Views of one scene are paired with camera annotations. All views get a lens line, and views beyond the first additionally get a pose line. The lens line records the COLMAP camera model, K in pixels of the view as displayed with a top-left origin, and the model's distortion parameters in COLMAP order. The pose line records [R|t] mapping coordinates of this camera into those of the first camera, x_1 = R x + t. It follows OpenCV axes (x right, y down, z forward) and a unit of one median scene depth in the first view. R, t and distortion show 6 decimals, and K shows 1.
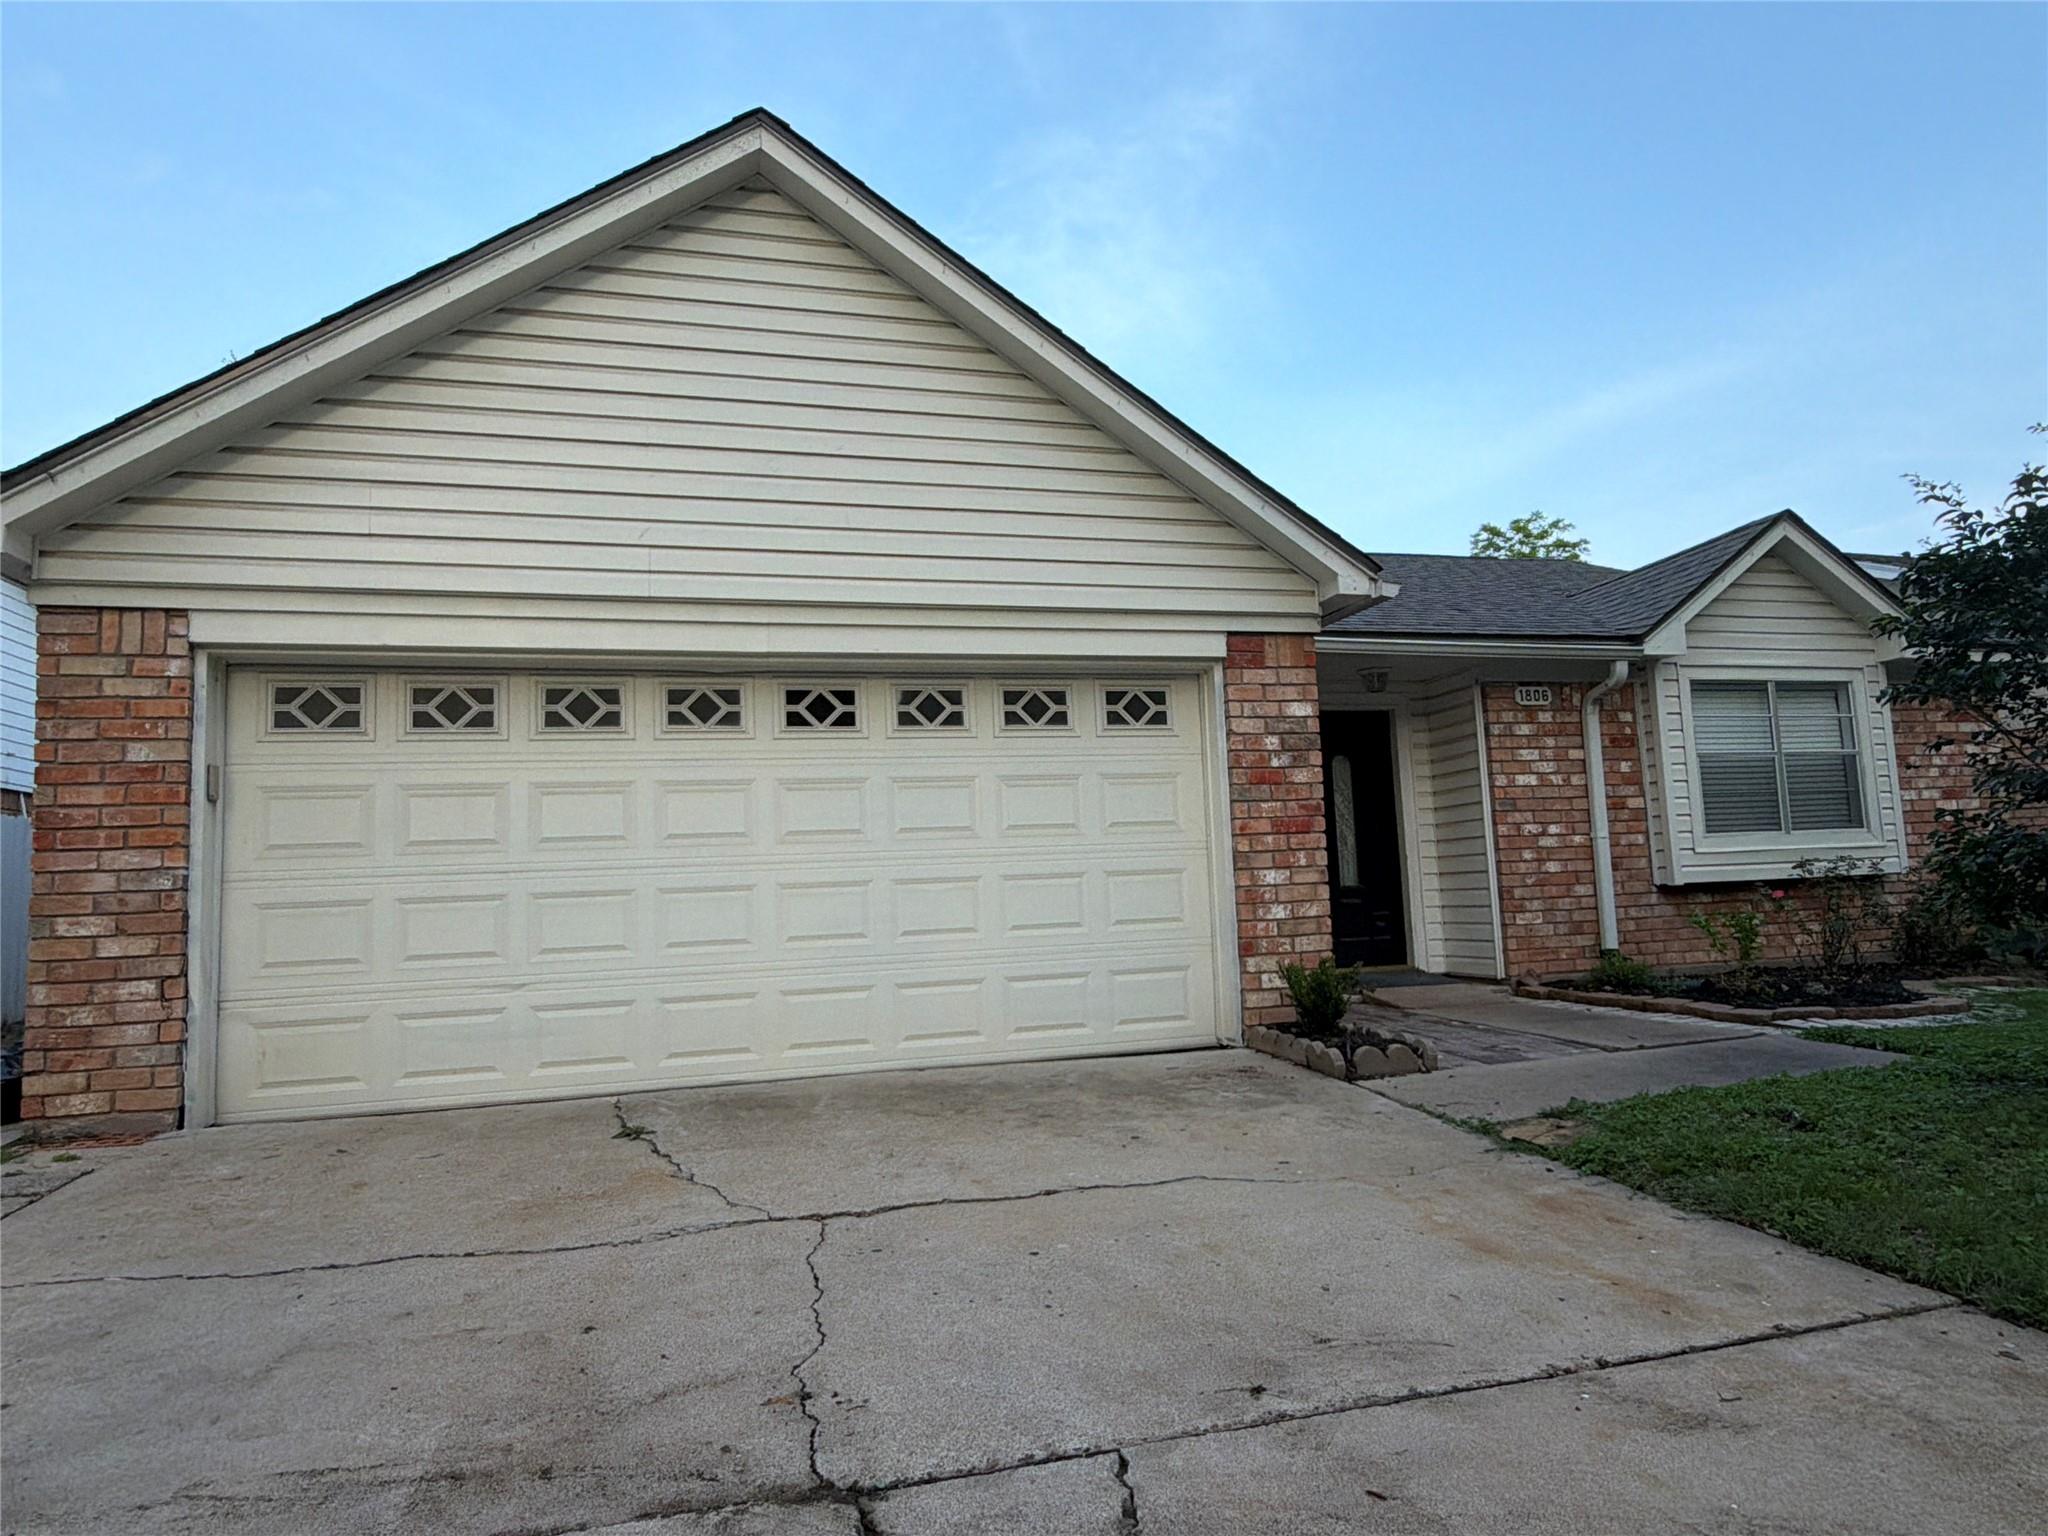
lens RADIAL K [[993.3, 0, 1022.1], [0, 993.3, 744.2], [0, 0, 1]] dist [0.000613, 0.001169]
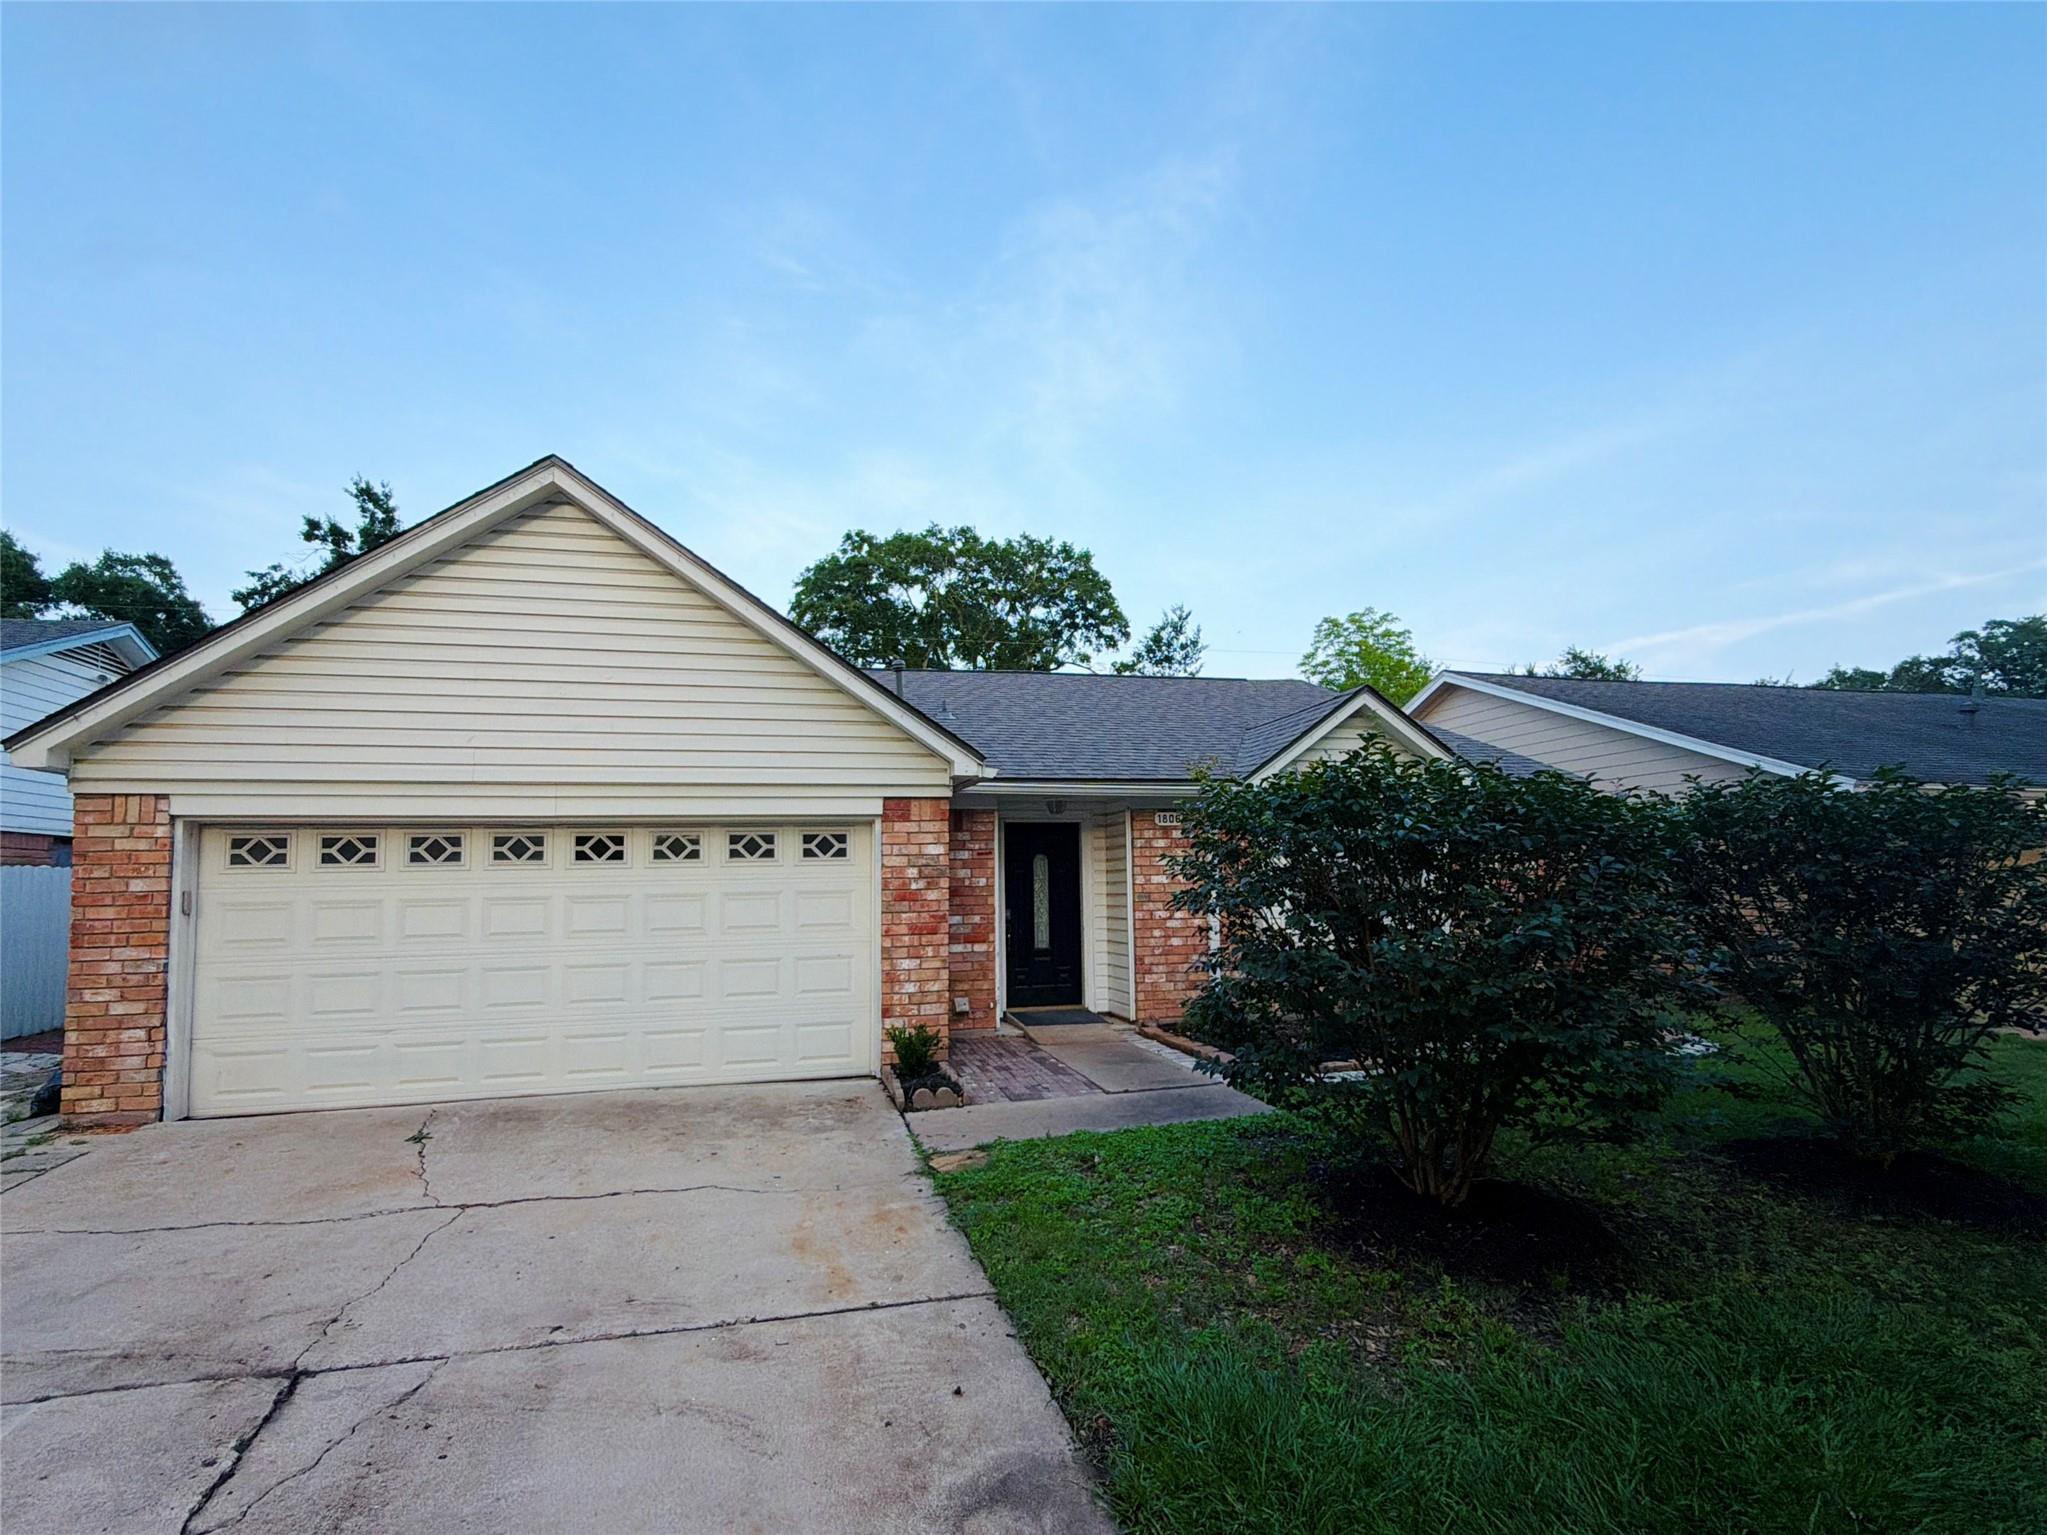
lens RADIAL K [[819.2, 0, 1023.5], [0, 819.2, 767.5], [0, 0, 1]] dist [0.002915, -0.000268]
pose [[0.999190, 0.020586, -0.034571, 0.524832], [-0.019637, 0.999427, 0.027565, -0.224254], [0.035119, -0.026863, 0.999022, -0.238810]]
